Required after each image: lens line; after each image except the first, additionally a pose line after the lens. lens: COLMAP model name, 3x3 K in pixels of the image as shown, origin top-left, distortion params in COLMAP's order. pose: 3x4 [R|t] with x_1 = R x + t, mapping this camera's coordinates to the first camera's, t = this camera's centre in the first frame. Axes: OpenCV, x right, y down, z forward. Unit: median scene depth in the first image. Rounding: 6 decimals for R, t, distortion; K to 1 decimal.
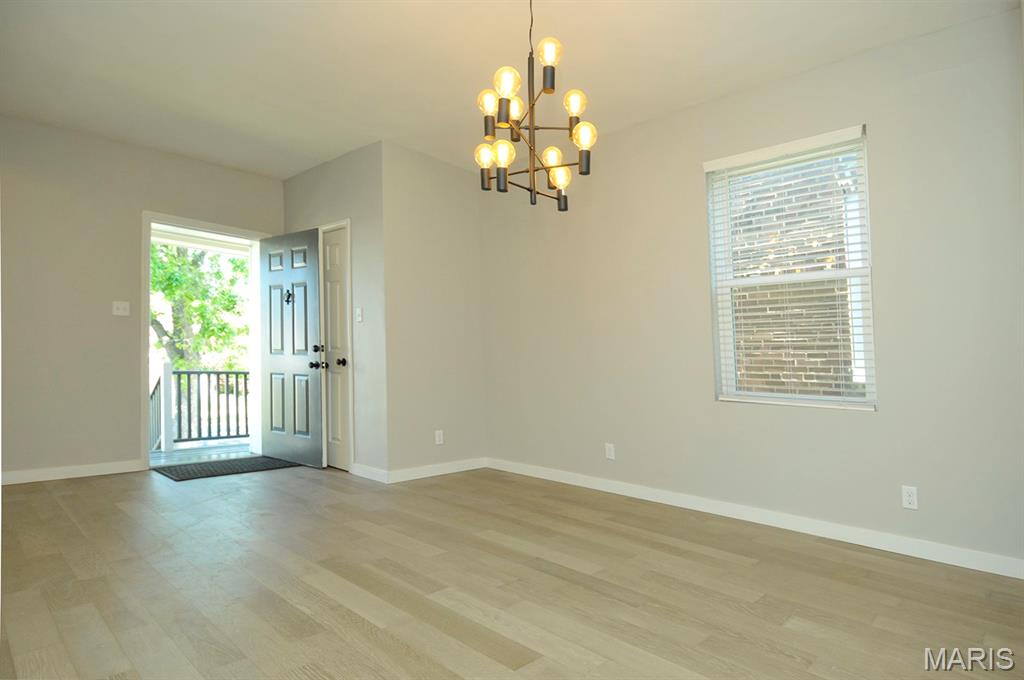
lens RADIAL K [[539.9, 0, 509.5], [0, 539.9, 337.3], [0, 0, 1]] dist [0.024942, -0.017436]
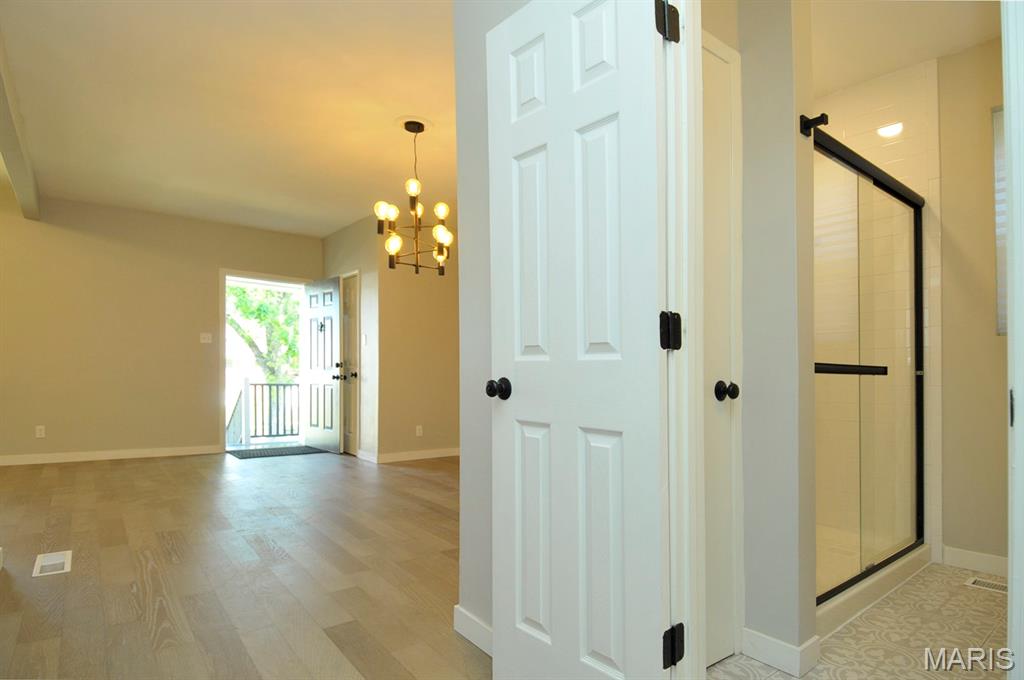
lens RADIAL K [[539.9, 0, 515.9], [0, 539.9, 348.2], [0, 0, 1]] dist [0.024942, -0.017436]
pose [[0.988719, -0.011010, -0.149375, 0.278285], [0.009346, 0.999886, -0.011840, -0.001609], [0.149488, 0.010311, 0.988710, -0.263619]]
